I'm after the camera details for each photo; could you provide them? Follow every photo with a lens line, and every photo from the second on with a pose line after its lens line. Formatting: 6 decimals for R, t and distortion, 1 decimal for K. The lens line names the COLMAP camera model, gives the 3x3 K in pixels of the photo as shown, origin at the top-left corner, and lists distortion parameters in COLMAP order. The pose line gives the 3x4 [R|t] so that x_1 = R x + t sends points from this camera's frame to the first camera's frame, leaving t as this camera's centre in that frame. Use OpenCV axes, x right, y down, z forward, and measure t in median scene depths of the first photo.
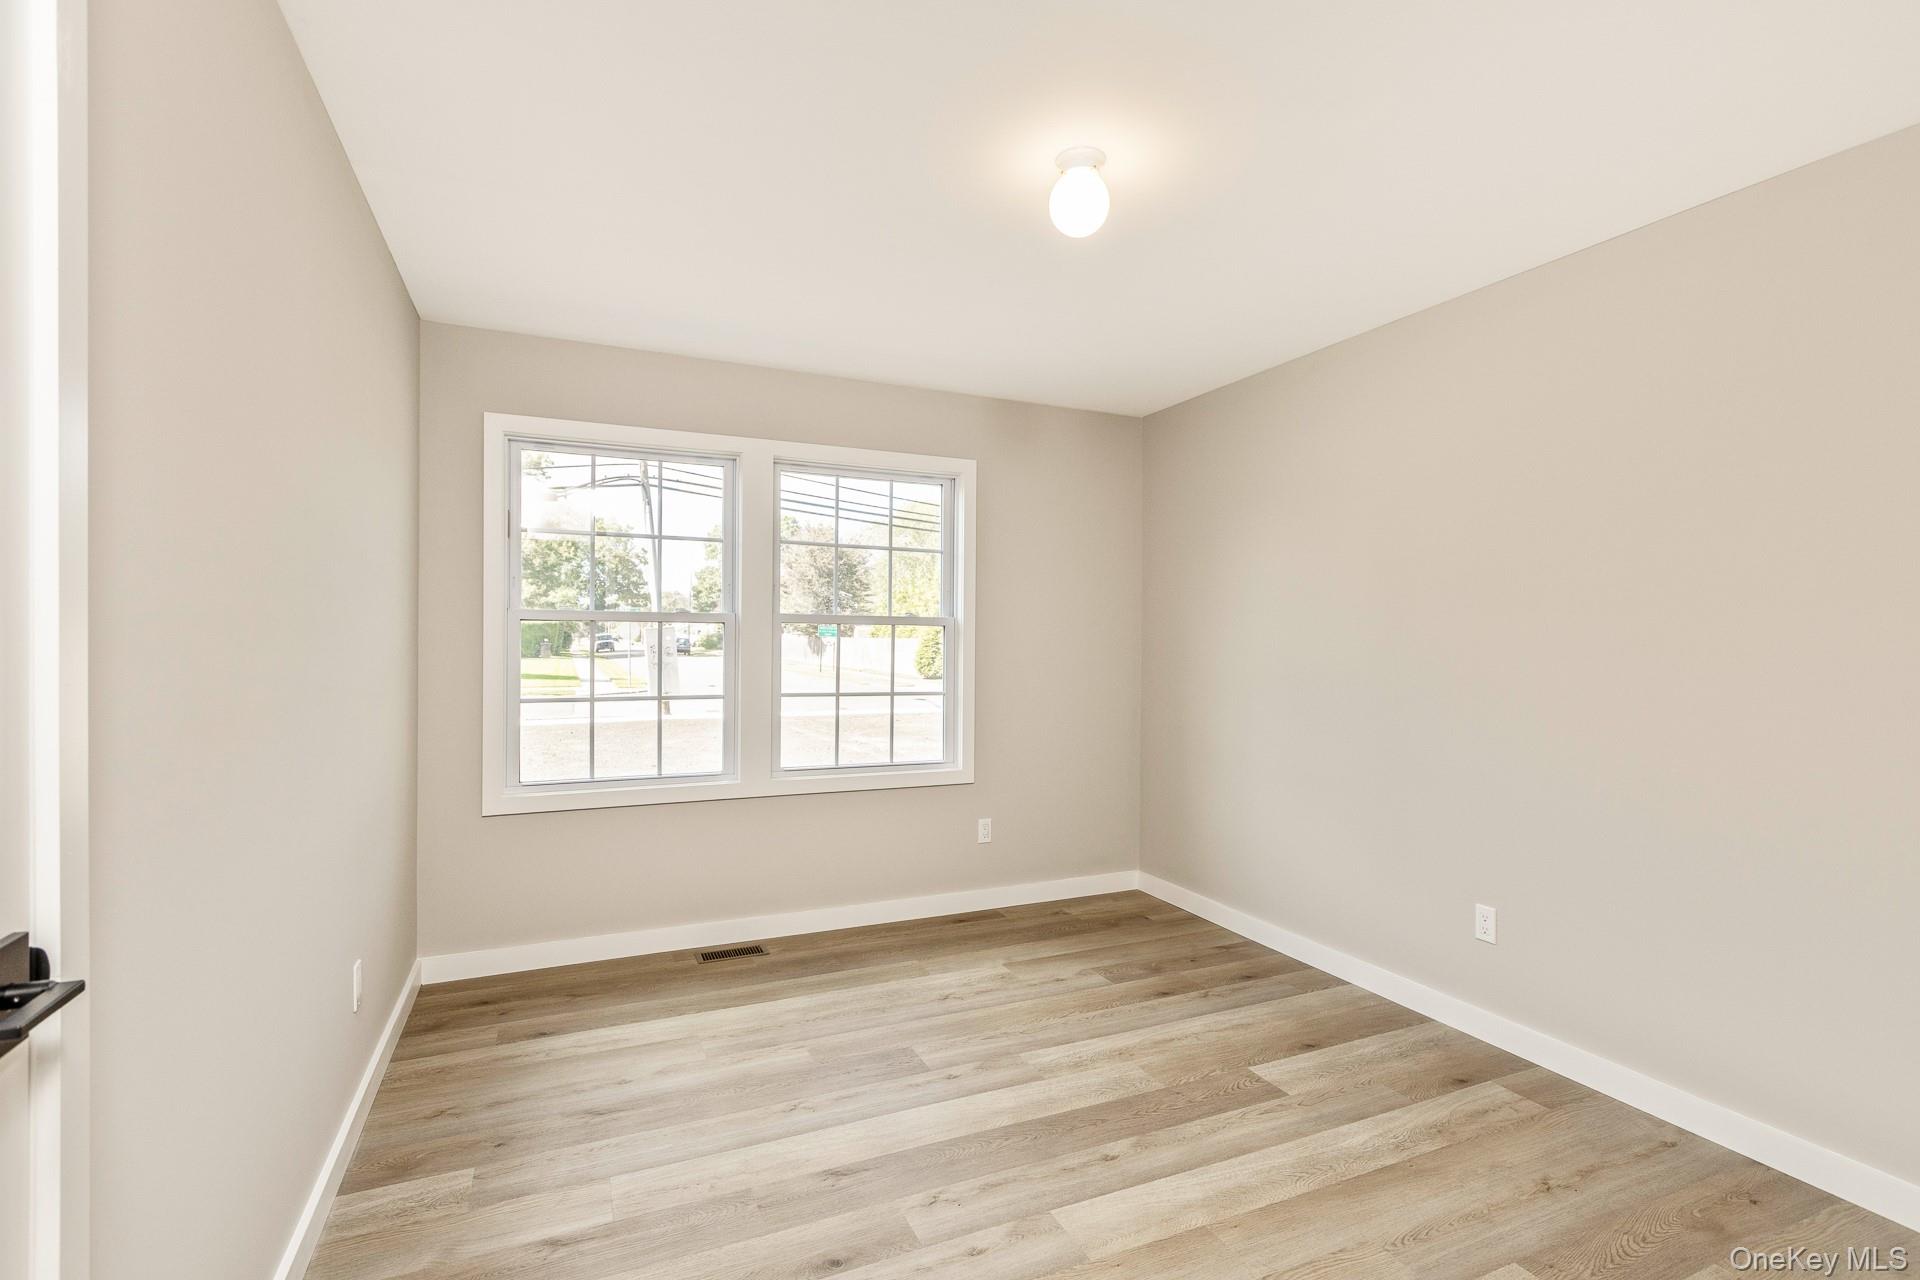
lens RADIAL K [[910.7, 0, 970.8], [0, 910.7, 632.0], [0, 0, 1]] dist [0.002409, -0.001022]
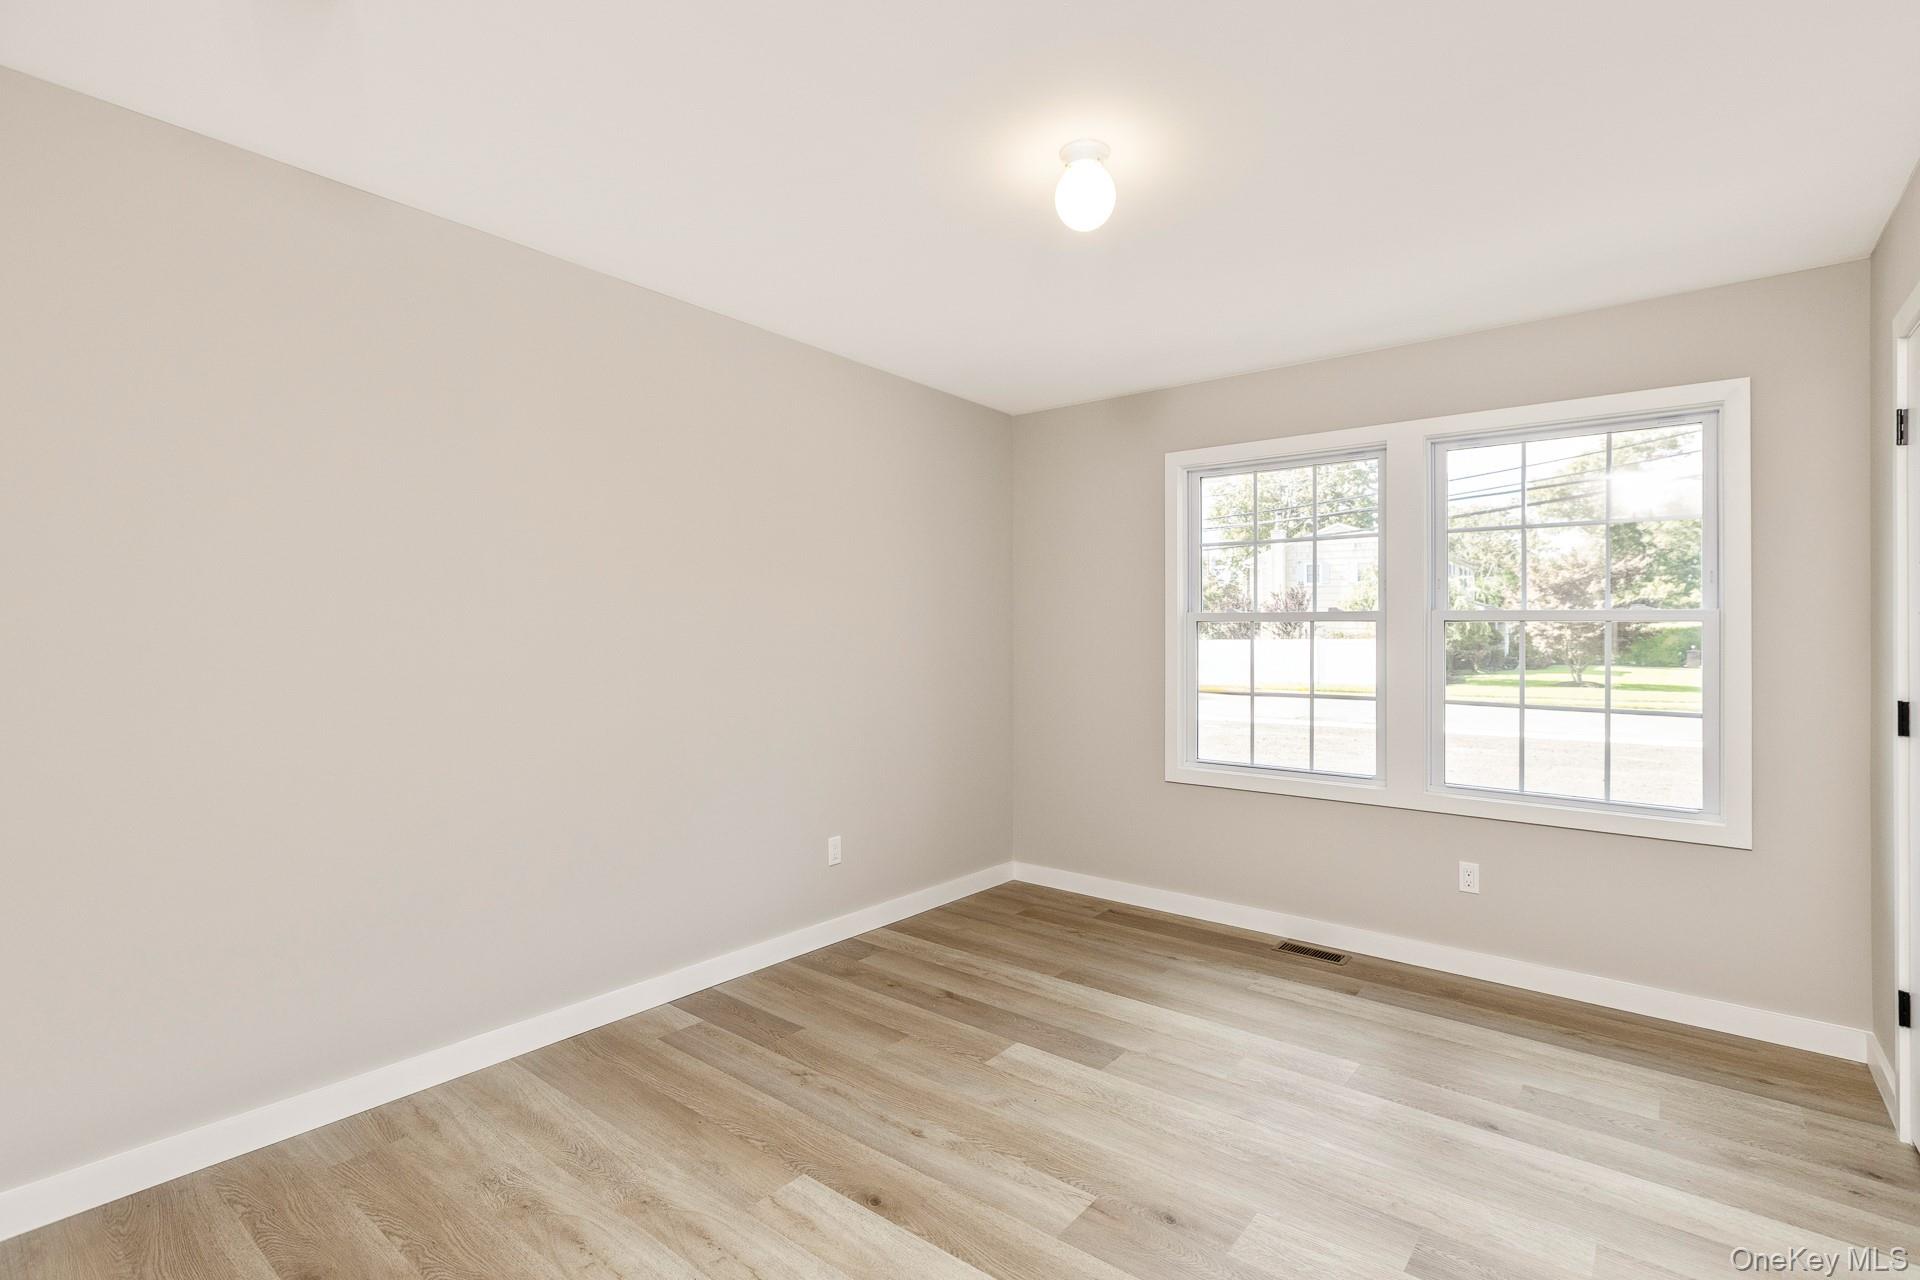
lens RADIAL K [[910.7, 0, 973.1], [0, 910.7, 655.1], [0, 0, 1]] dist [0.002409, -0.001022]
pose [[0.428746, 0.017237, -0.903261, 0.406367], [0.000772, 0.999811, 0.019446, 0.005344], [0.903425, -0.009035, 0.428651, 0.202433]]
